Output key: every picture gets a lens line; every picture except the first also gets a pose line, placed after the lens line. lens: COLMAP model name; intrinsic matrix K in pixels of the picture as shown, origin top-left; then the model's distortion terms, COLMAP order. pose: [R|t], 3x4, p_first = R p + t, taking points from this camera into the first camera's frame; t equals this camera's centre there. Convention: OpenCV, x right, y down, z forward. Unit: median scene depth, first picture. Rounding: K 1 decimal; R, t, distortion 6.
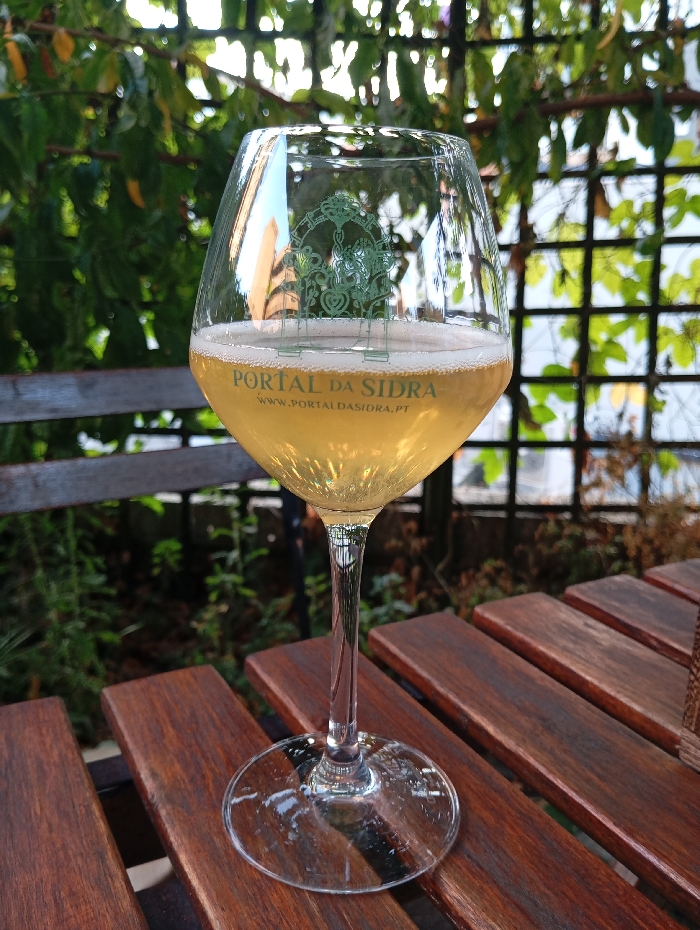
lens RADIAL K [[811.2, 0, 350.0], [0, 811.2, 465.0], [0, 0, 1]] dist [0.003256, -0.108820]
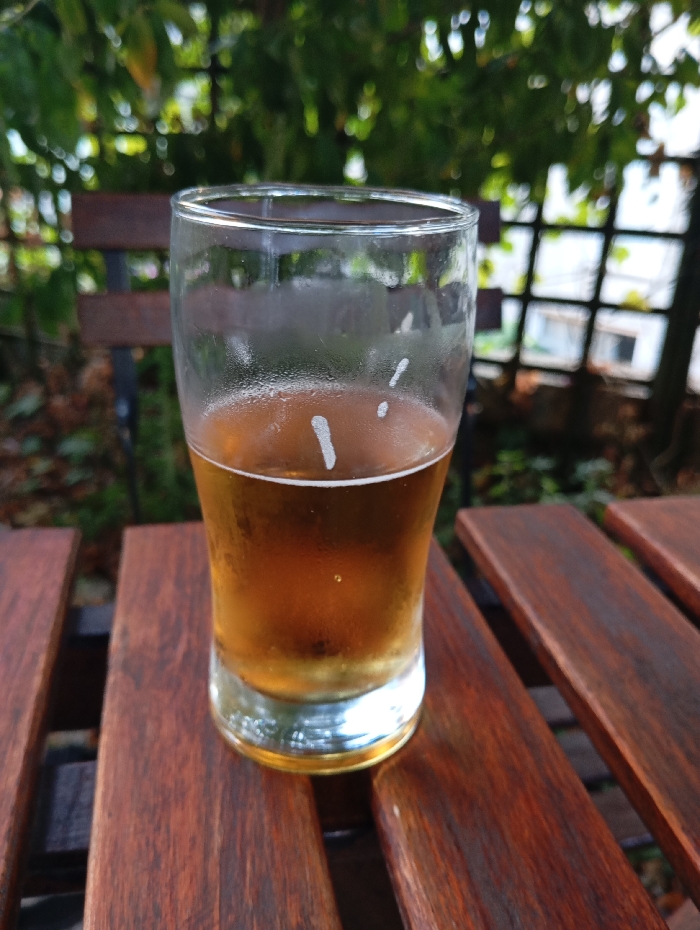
lens RADIAL K [[811.2, 0, 350.0], [0, 811.2, 465.0], [0, 0, 1]] dist [0.003256, -0.108820]
pose [[0.948834, 0.133494, -0.286169, 0.167918], [-0.087299, 0.981819, 0.168552, 0.037091], [0.303467, -0.134946, 0.943238, 0.242730]]
